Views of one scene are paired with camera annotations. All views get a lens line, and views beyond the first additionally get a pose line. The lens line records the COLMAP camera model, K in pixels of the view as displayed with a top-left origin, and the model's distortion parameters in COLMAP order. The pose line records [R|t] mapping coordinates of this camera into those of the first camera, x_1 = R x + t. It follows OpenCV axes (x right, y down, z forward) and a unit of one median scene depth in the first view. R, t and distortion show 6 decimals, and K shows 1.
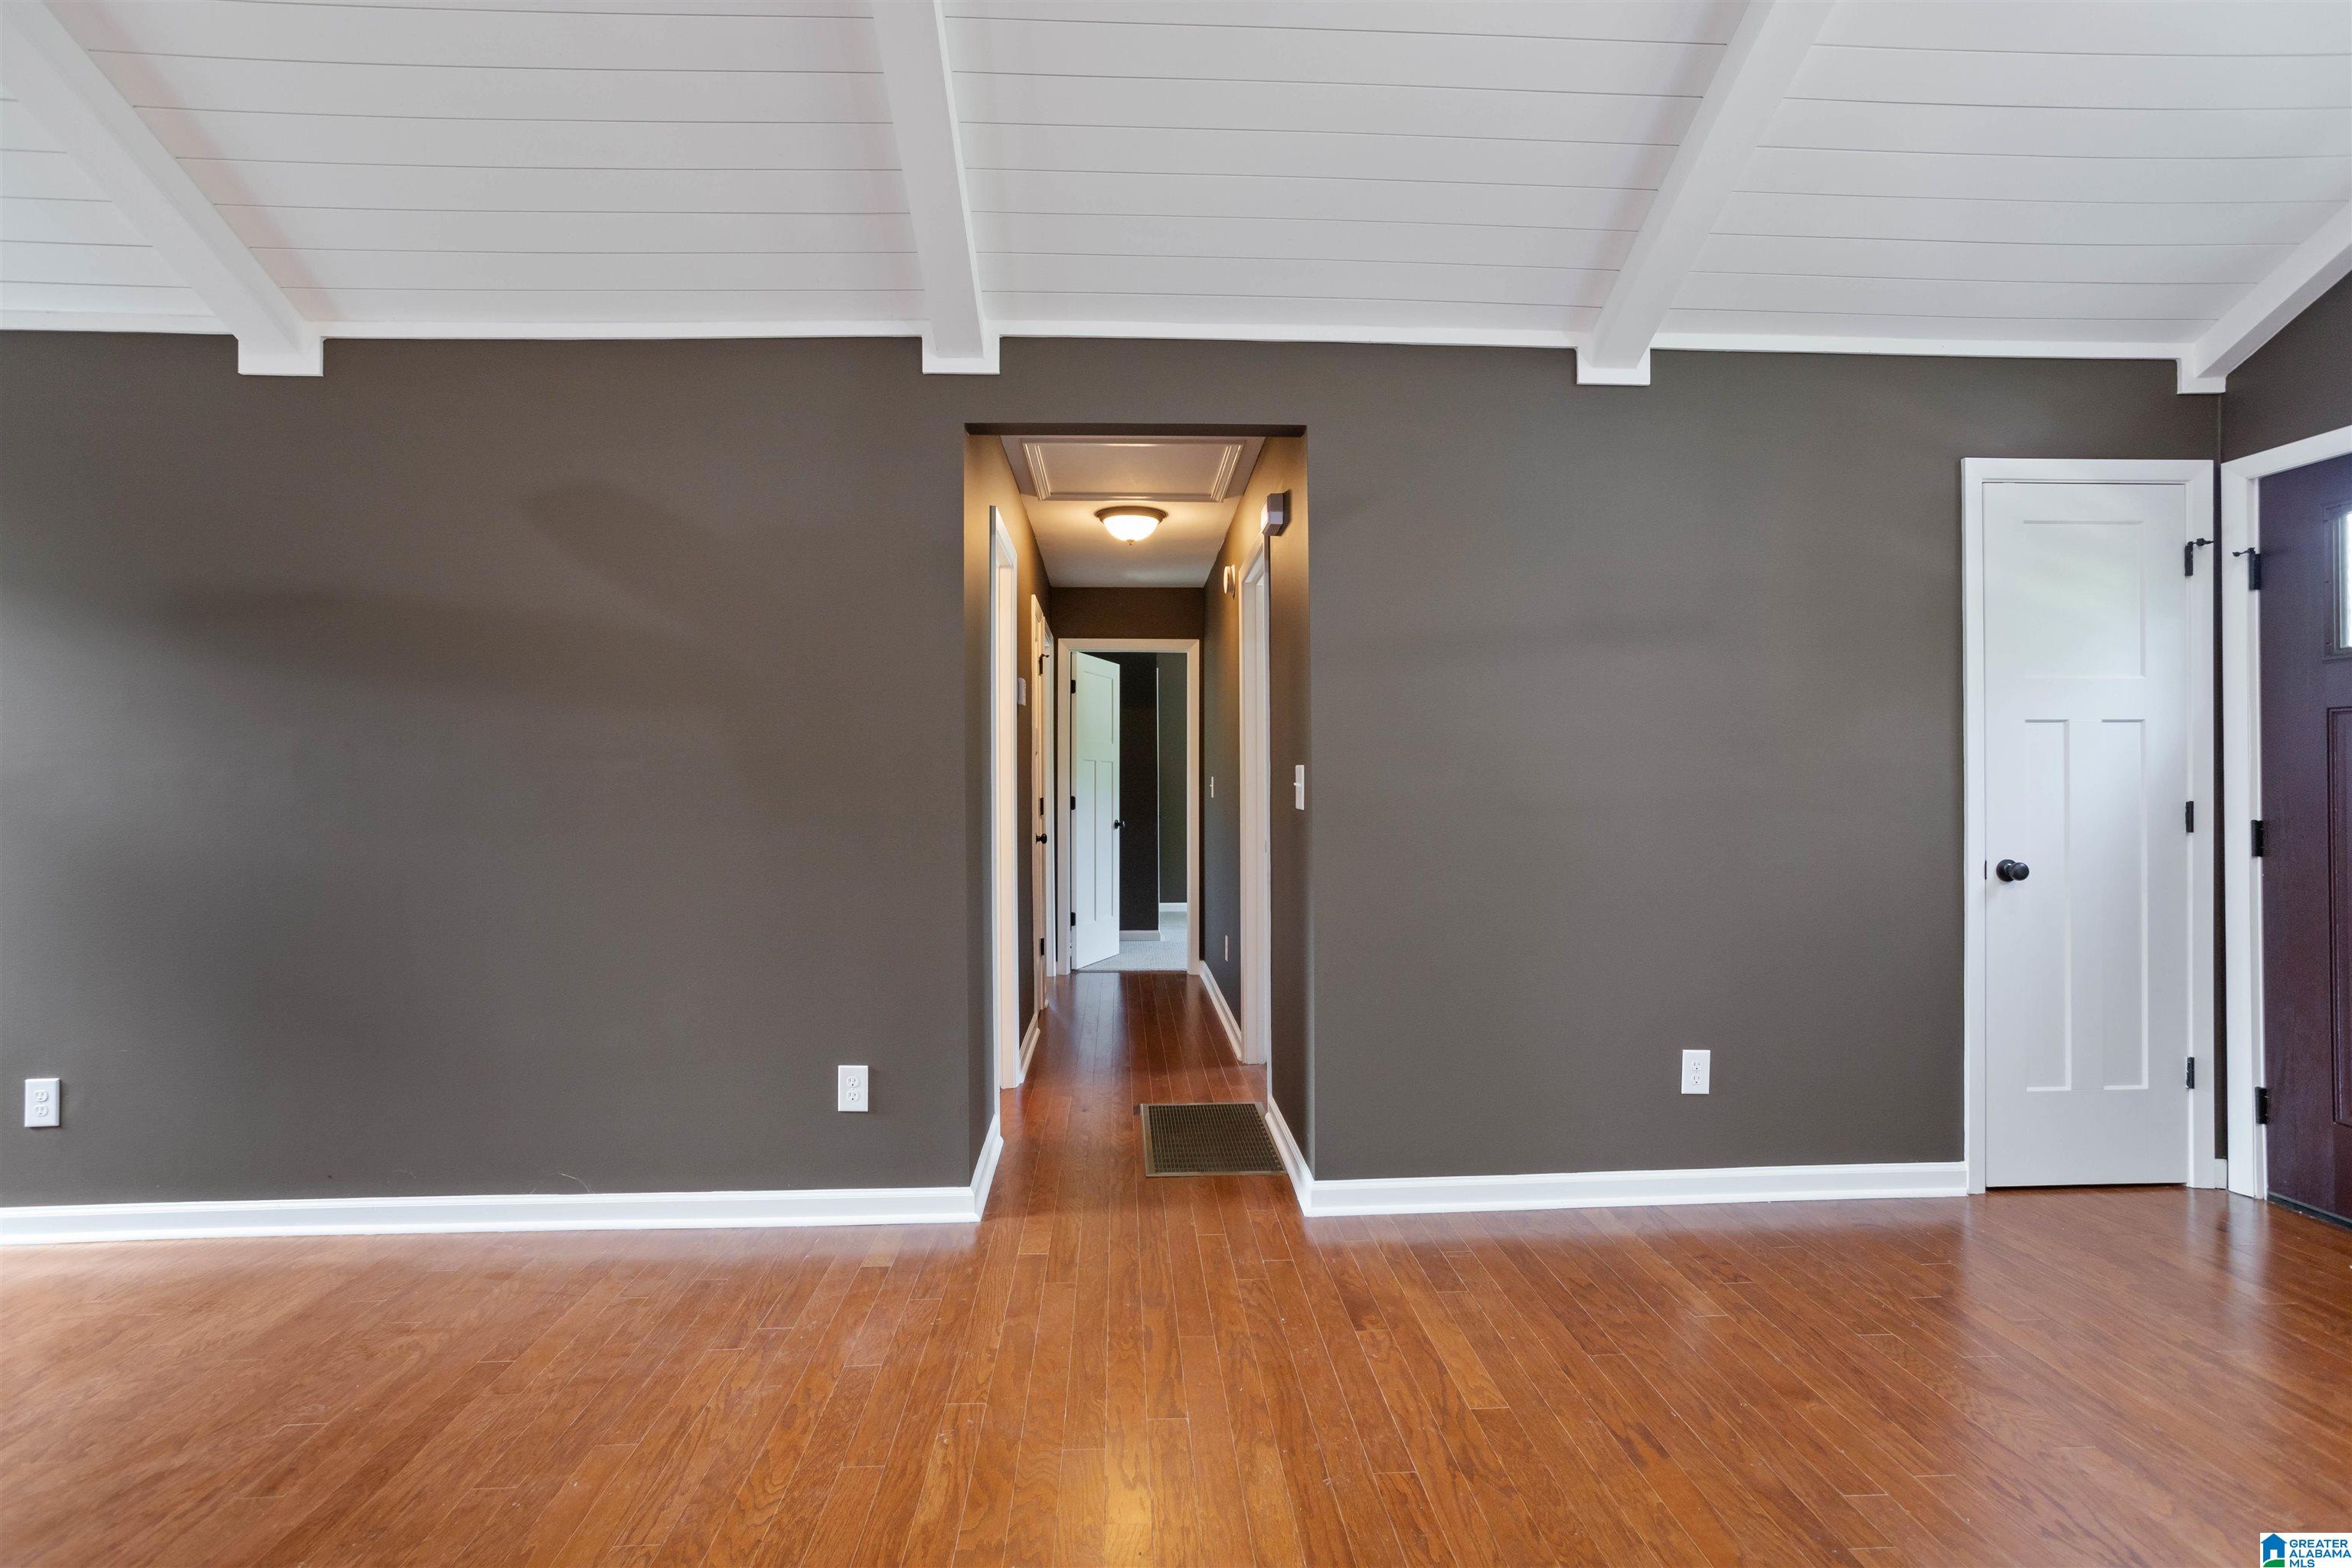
lens RADIAL K [[1149.6, 0, 1189.5], [0, 1149.6, 776.6], [0, 0, 1]] dist [-0.004651, 0.000208]
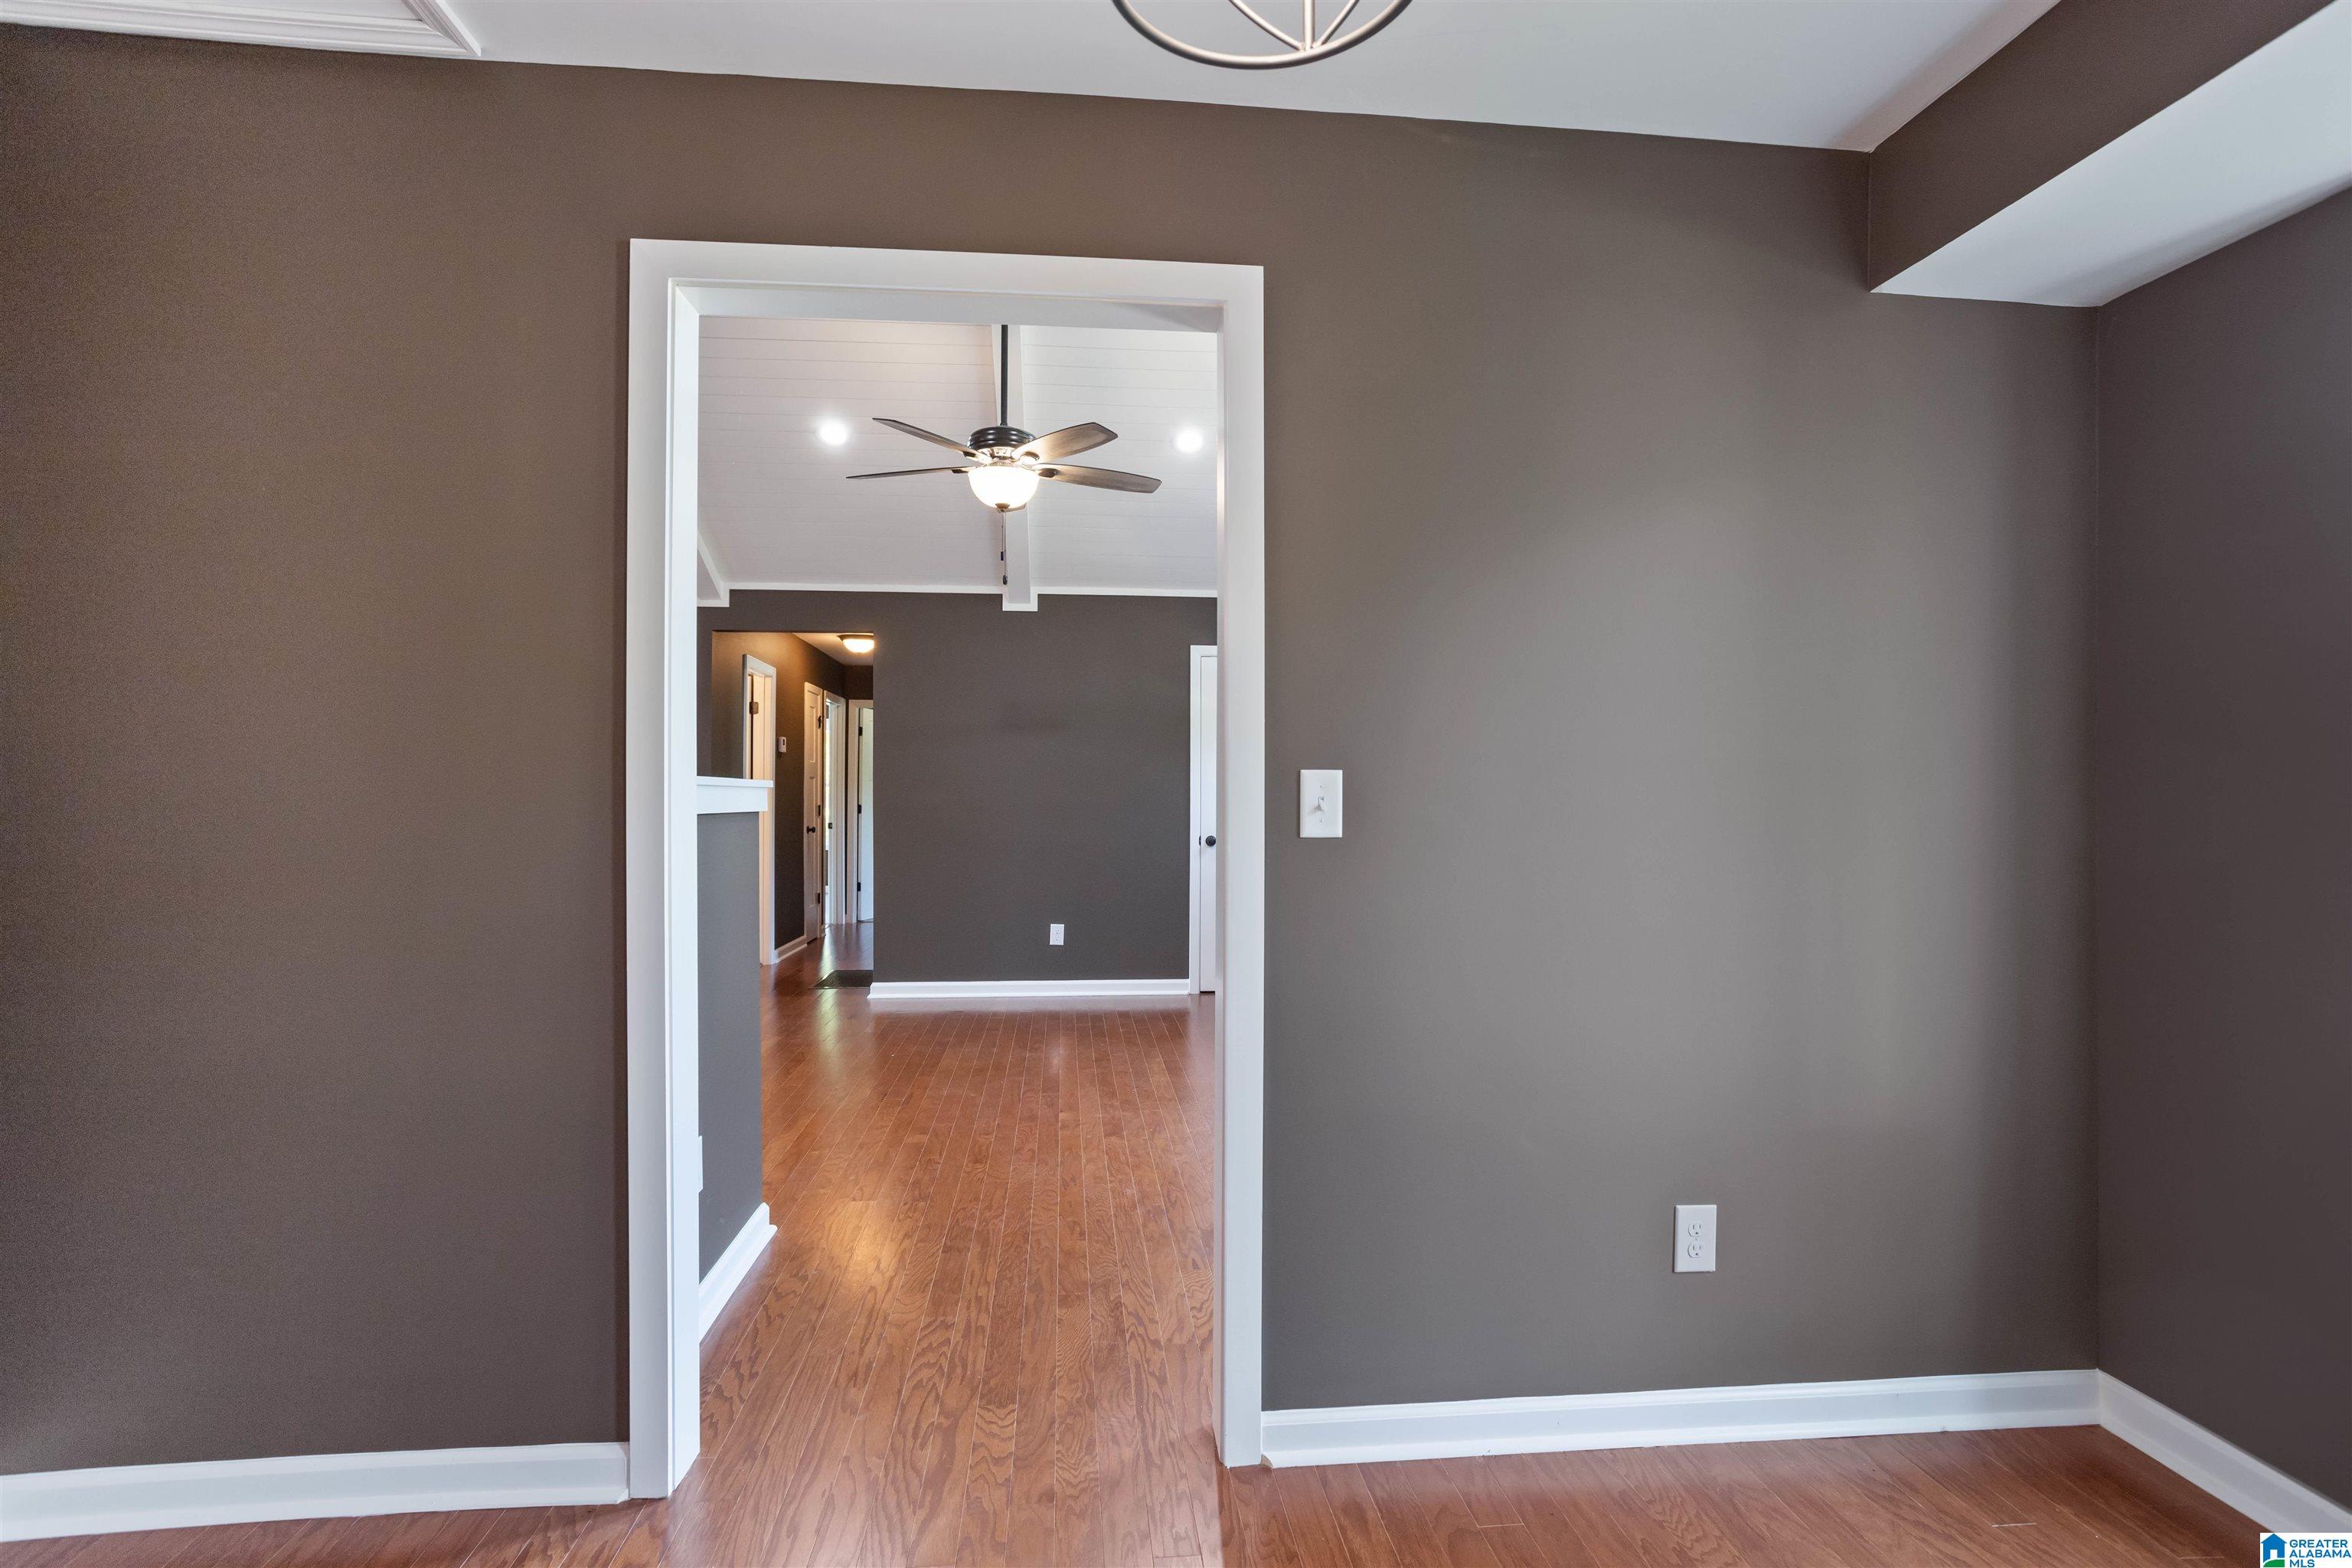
lens RADIAL K [[1149.6, 0, 1158.1], [0, 1149.6, 776.0], [0, 0, 1]] dist [-0.004651, 0.000208]
pose [[0.999888, 0.006098, 0.013636, 0.588120], [-0.005946, 0.999920, -0.011151, -0.013463], [-0.013703, 0.011068, 0.999845, -1.114314]]
